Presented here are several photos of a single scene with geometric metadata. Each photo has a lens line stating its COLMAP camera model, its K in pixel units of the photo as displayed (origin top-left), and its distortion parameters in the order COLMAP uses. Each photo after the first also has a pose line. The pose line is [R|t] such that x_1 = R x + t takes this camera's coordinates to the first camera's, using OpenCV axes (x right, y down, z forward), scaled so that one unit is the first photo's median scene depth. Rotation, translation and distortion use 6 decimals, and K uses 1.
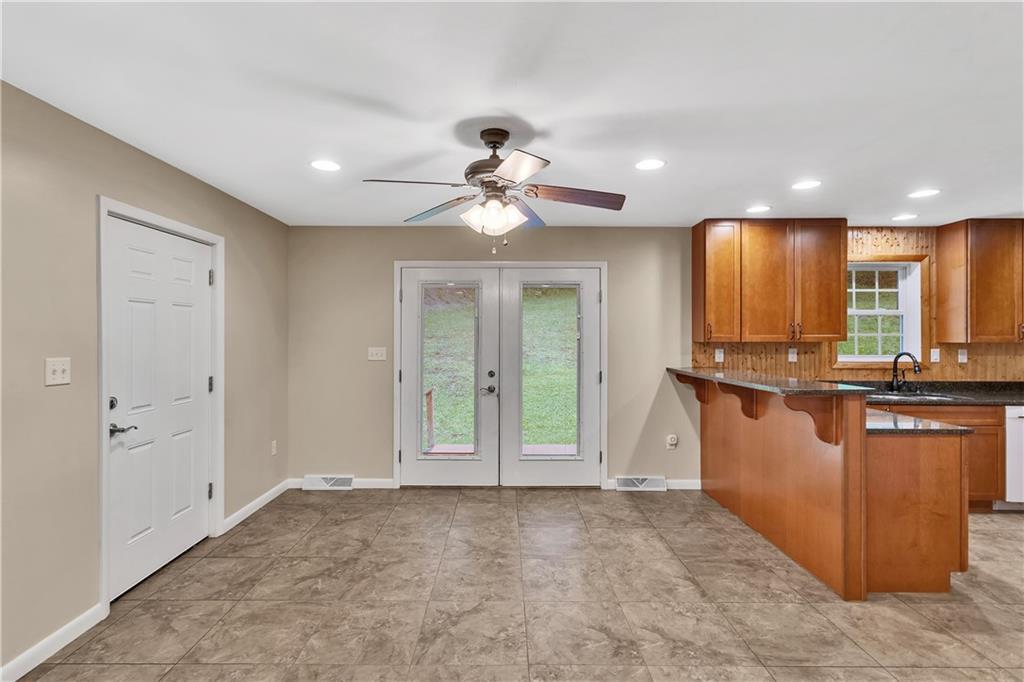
lens RADIAL K [[519.3, 0, 510.2], [0, 519.3, 335.8], [0, 0, 1]] dist [-0.001497, 0.000156]
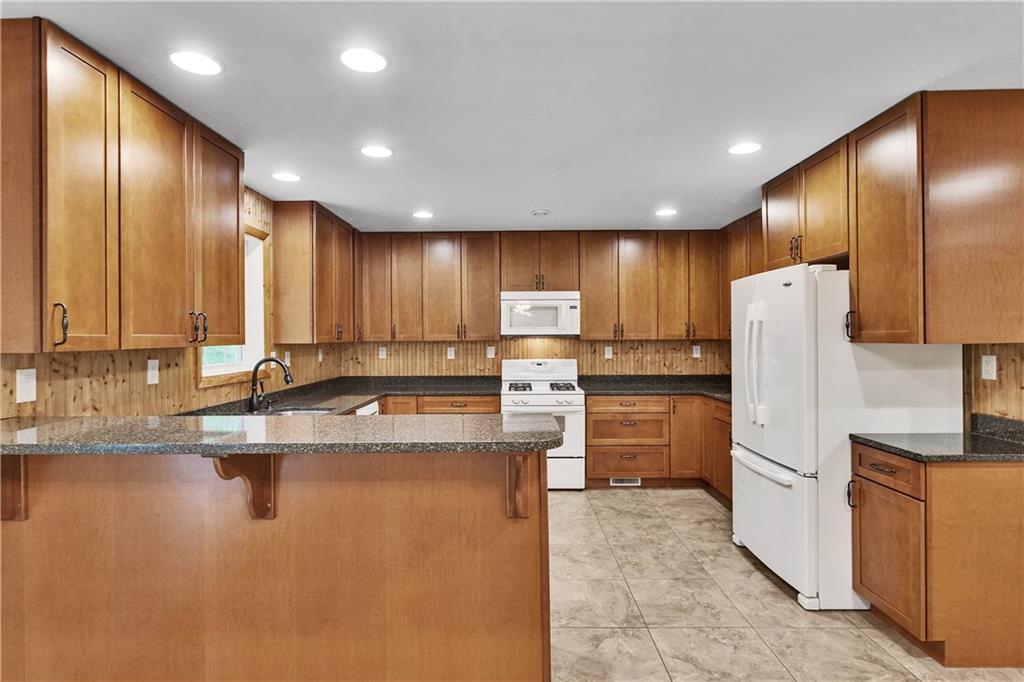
lens RADIAL K [[519.3, 0, 510.2], [0, 519.3, 335.8], [0, 0, 1]] dist [-0.001497, 0.000156]
pose [[0.006769, -0.002696, 0.999973, 0.011175], [0.006751, 0.999974, 0.002650, 0.001183], [-0.999954, 0.006733, 0.006787, 0.699146]]
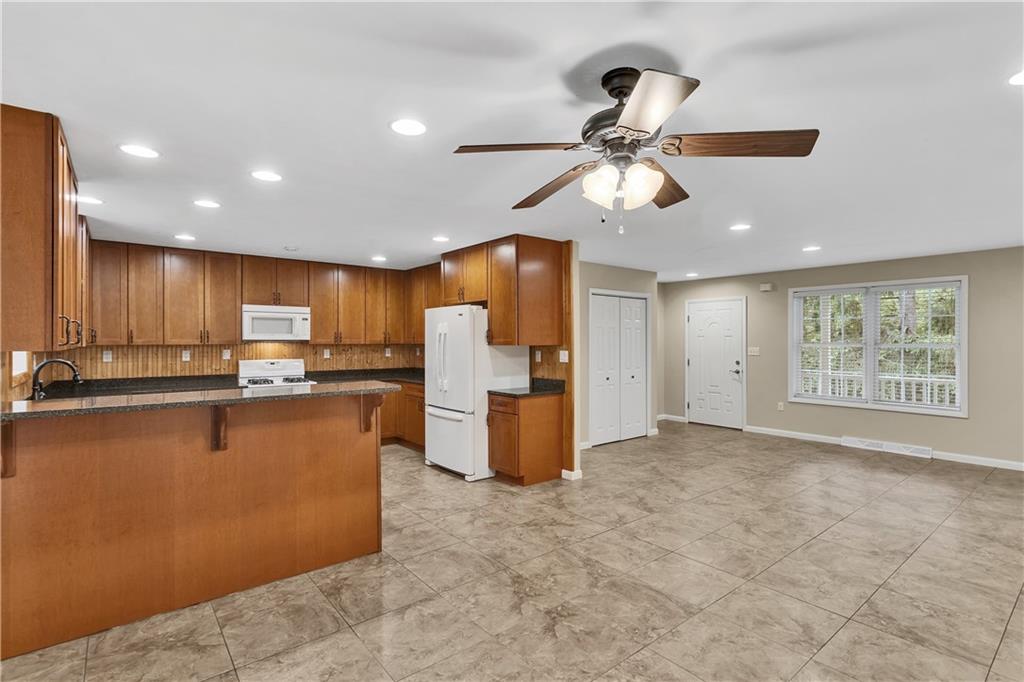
lens RADIAL K [[491.3, 0, 508.1], [0, 491.3, 337.6], [0, 0, 1]] dist [0.001180, 0.000258]
pose [[-0.632201, 0.001437, 0.774803, -0.308553], [-0.001315, 0.999995, -0.002927, -0.000746], [-0.774804, -0.002869, -0.632196, 1.002508]]
